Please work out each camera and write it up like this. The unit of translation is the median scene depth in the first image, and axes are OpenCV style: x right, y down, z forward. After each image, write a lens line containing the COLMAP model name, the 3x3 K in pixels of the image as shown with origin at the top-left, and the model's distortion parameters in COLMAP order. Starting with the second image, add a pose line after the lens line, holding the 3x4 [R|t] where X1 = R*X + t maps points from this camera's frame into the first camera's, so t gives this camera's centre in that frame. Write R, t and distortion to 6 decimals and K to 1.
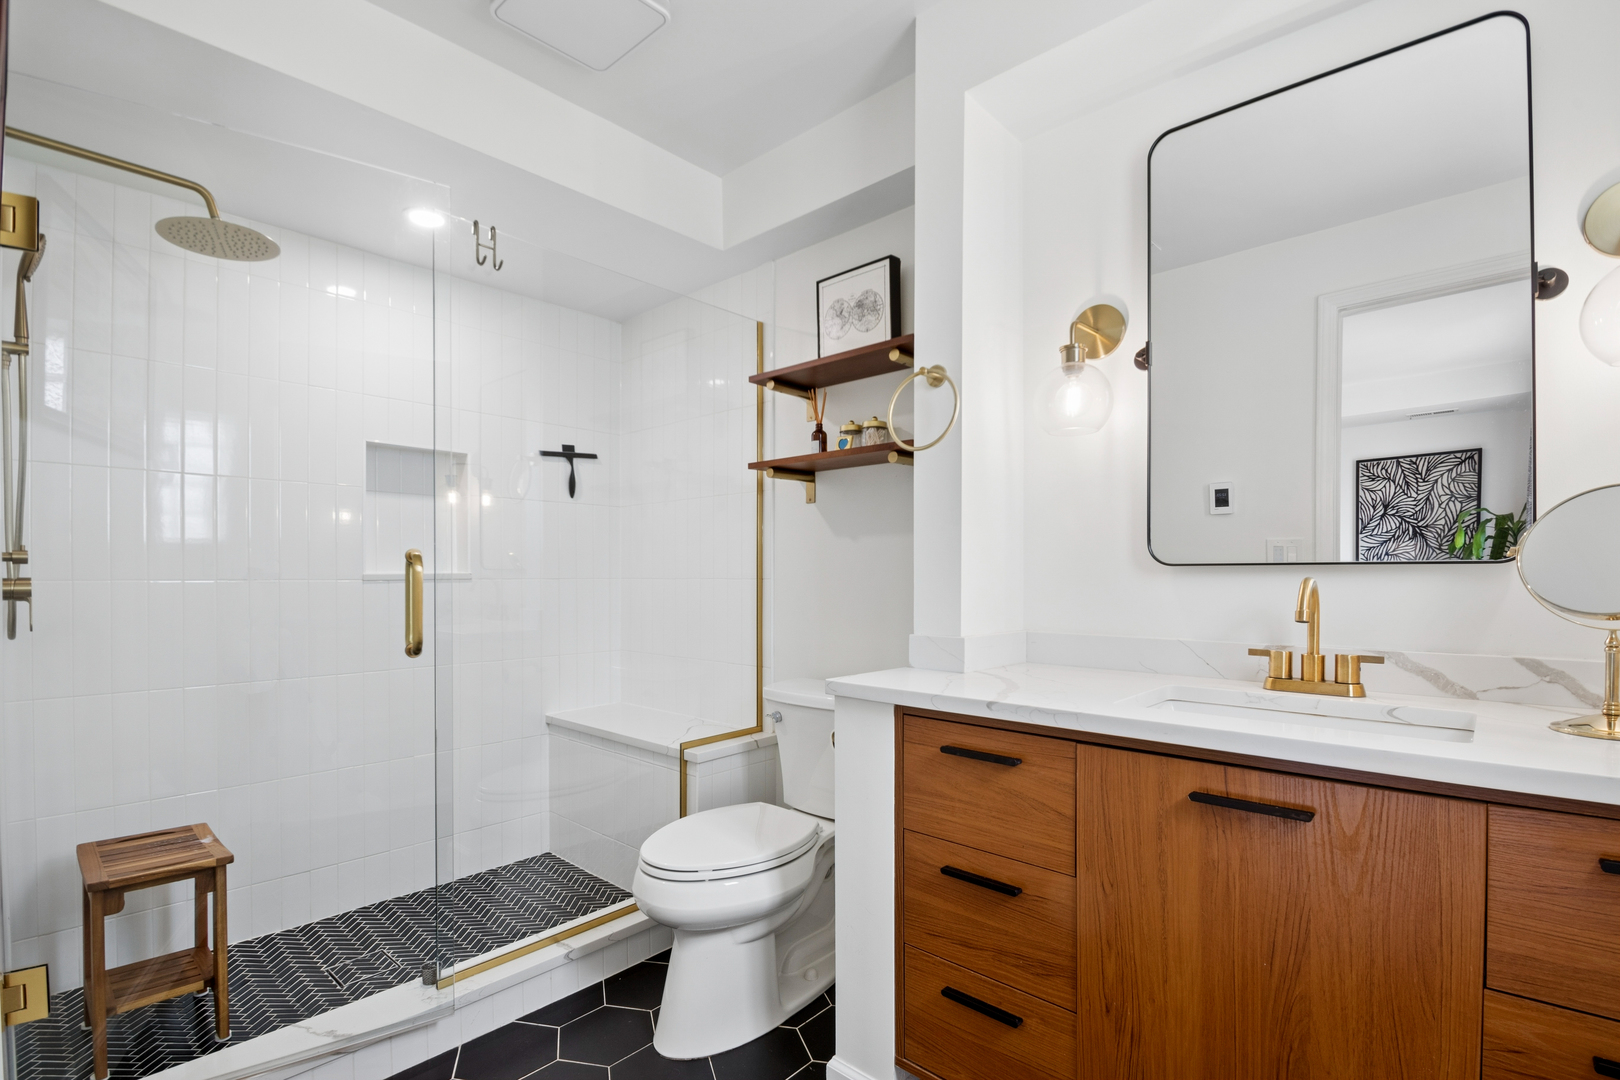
lens RADIAL K [[761.3, 0, 810.1], [0, 761.3, 550.3], [0, 0, 1]] dist [-0.019411, -0.000392]
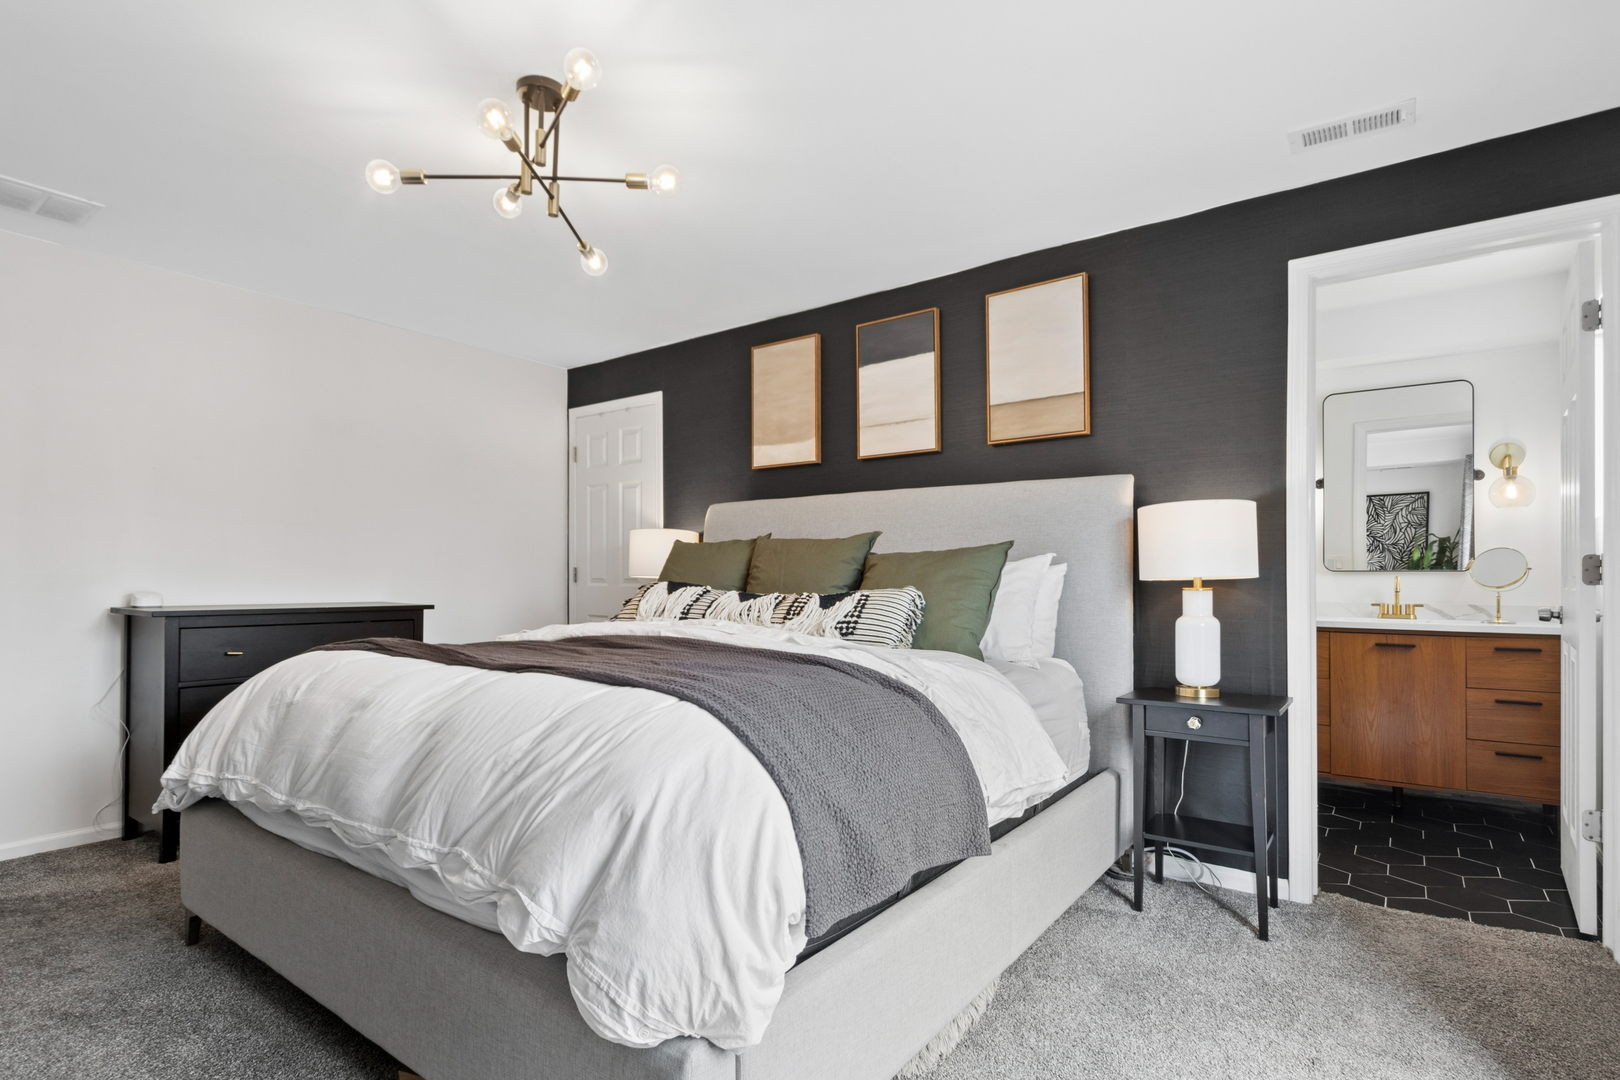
lens RADIAL K [[834.7, 0, 810.2], [0, 834.7, 543.3], [0, 0, 1]] dist [0.001234, -0.000077]
pose [[0.993650, 0.004825, 0.112416, -0.474095], [-0.003145, 0.999881, -0.015115, -0.008415], [-0.112476, 0.014666, 0.993546, -0.468743]]
